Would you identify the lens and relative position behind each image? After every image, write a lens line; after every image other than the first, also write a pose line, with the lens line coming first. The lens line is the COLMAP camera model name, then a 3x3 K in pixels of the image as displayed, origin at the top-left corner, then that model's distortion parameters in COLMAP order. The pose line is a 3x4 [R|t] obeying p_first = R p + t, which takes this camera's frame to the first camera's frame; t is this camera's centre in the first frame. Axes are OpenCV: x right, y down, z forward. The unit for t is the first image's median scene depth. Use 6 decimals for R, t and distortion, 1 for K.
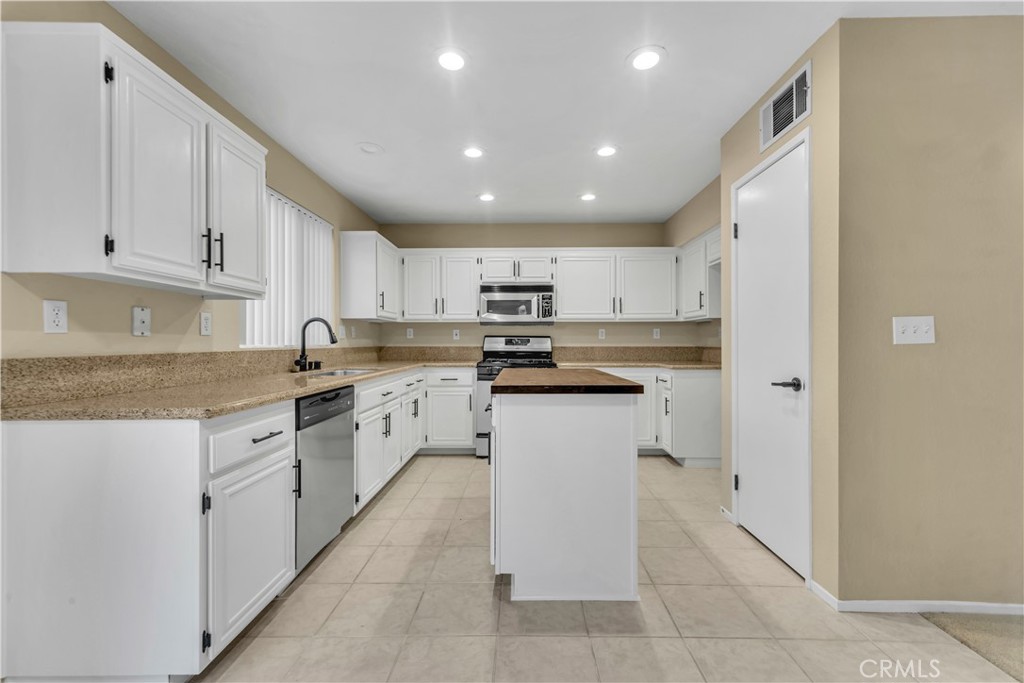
lens RADIAL K [[428.0, 0, 517.0], [0, 428.0, 340.9], [0, 0, 1]] dist [0.013647, -0.000166]
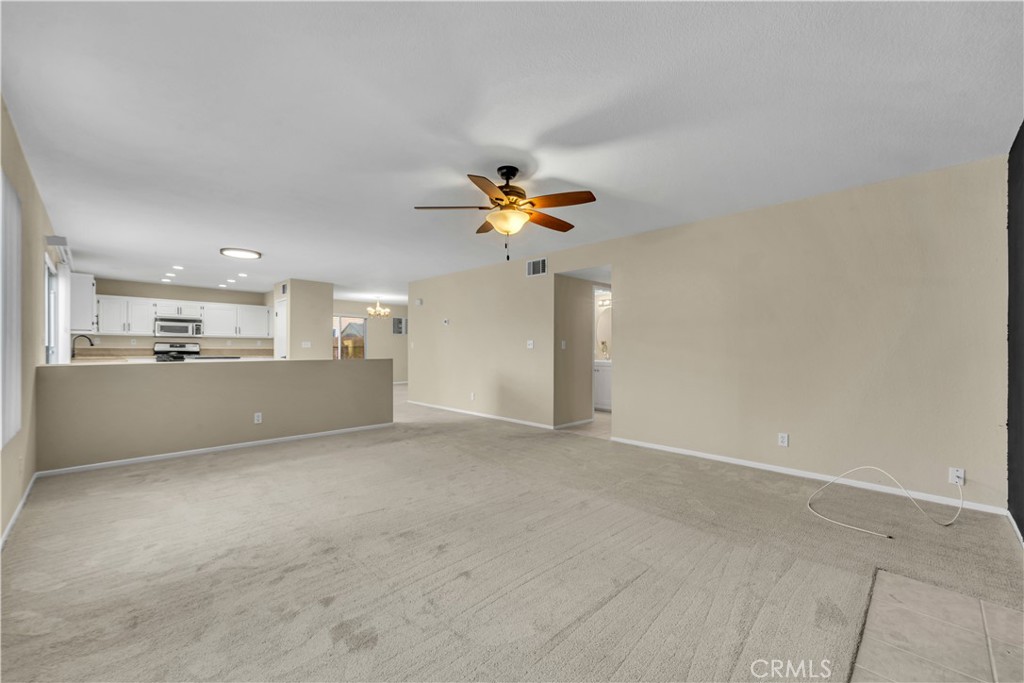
lens RADIAL K [[413.7, 0, 515.3], [0, 413.7, 346.4], [0, 0, 1]] dist [0.013150, -0.000204]
pose [[0.699949, 0.010102, 0.714121, -0.306115], [-0.009100, 0.999945, -0.005226, -0.001006], [-0.714134, -0.002841, 0.700003, -1.581298]]
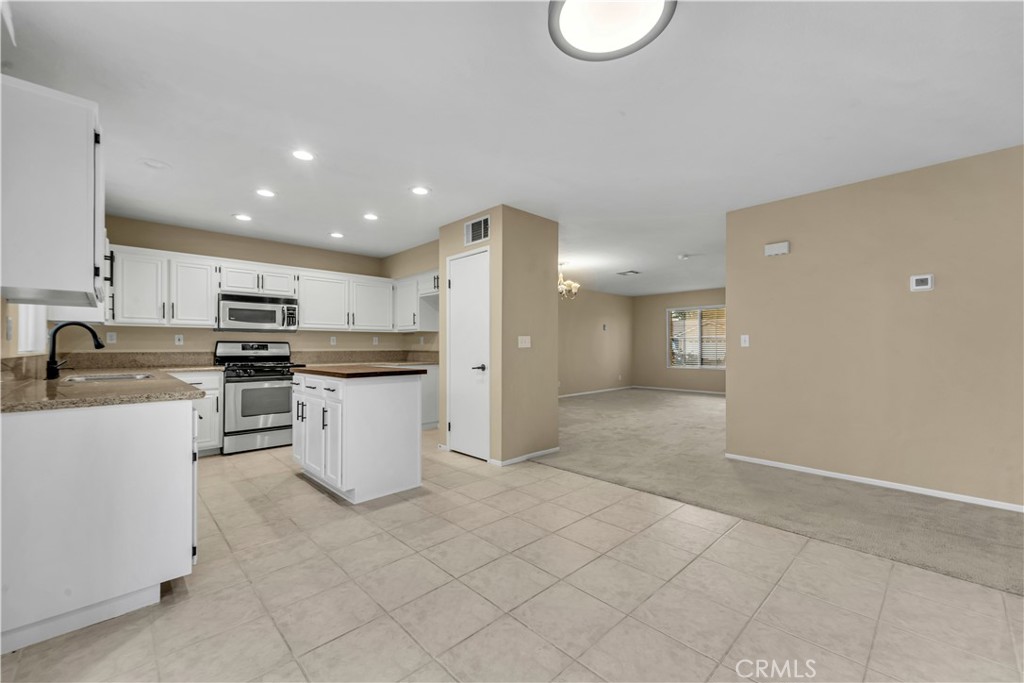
lens RADIAL K [[413.7, 0, 515.3], [0, 413.7, 346.4], [0, 0, 1]] dist [0.013150, -0.000204]
pose [[0.713169, 0.000978, 0.700991, -0.289803], [-0.000332, 0.999999, -0.001057, 0.001062], [-0.700992, 0.000521, 0.713169, -0.236932]]
